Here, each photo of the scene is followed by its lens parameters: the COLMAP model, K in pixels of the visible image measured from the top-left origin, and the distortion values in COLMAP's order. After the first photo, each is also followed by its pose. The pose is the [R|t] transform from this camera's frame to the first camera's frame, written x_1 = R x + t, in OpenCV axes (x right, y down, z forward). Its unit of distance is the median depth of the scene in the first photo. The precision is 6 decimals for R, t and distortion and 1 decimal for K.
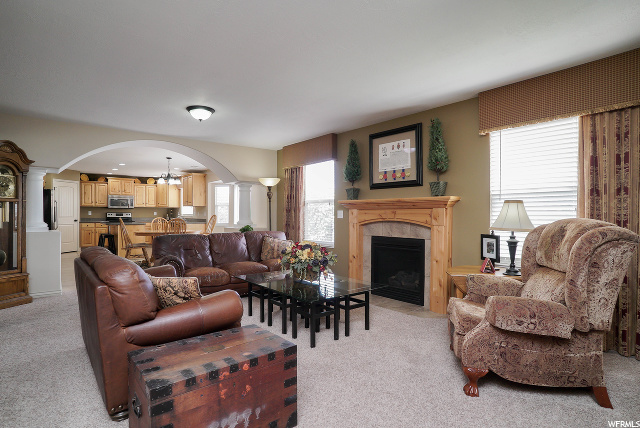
lens RADIAL K [[341.2, 0, 317.2], [0, 341.2, 214.5], [0, 0, 1]] dist [-0.062101, 0.030135]
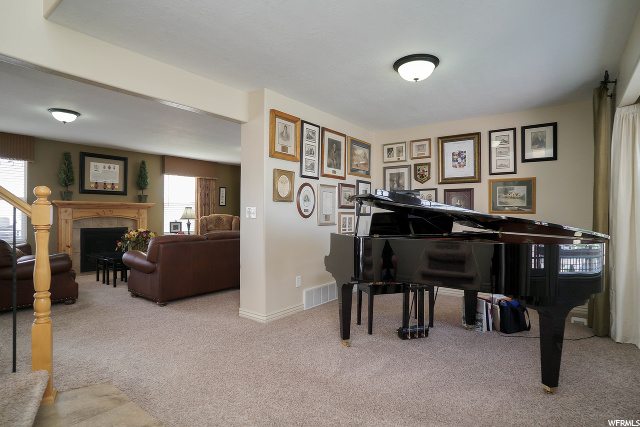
lens RADIAL K [[341.2, 0, 317.7], [0, 341.2, 213.4], [0, 0, 1]] dist [-0.062101, 0.030135]
pose [[-0.228184, -0.000504, 0.973618, -1.398969], [-0.004250, 0.999991, -0.000478, 0.000429], [-0.973609, -0.004247, -0.228184, 0.428134]]
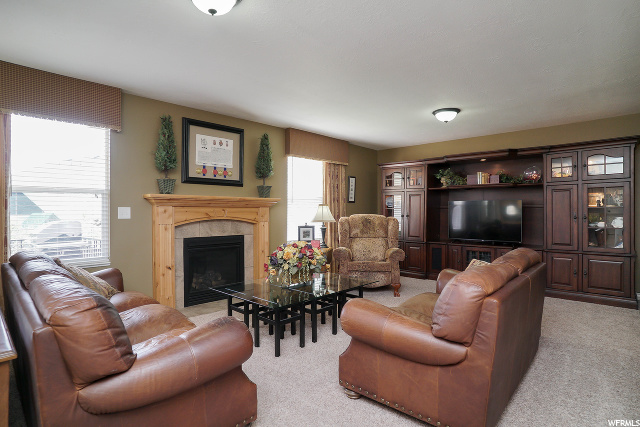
lens RADIAL K [[341.2, 0, 318.8], [0, 341.2, 213.0], [0, 0, 1]] dist [-0.062101, 0.030135]
pose [[-0.132331, -0.006527, 0.991184, -0.759963], [-0.001049, 0.999979, 0.006445, -0.005730], [-0.991205, -0.000187, -0.132335, 0.834582]]
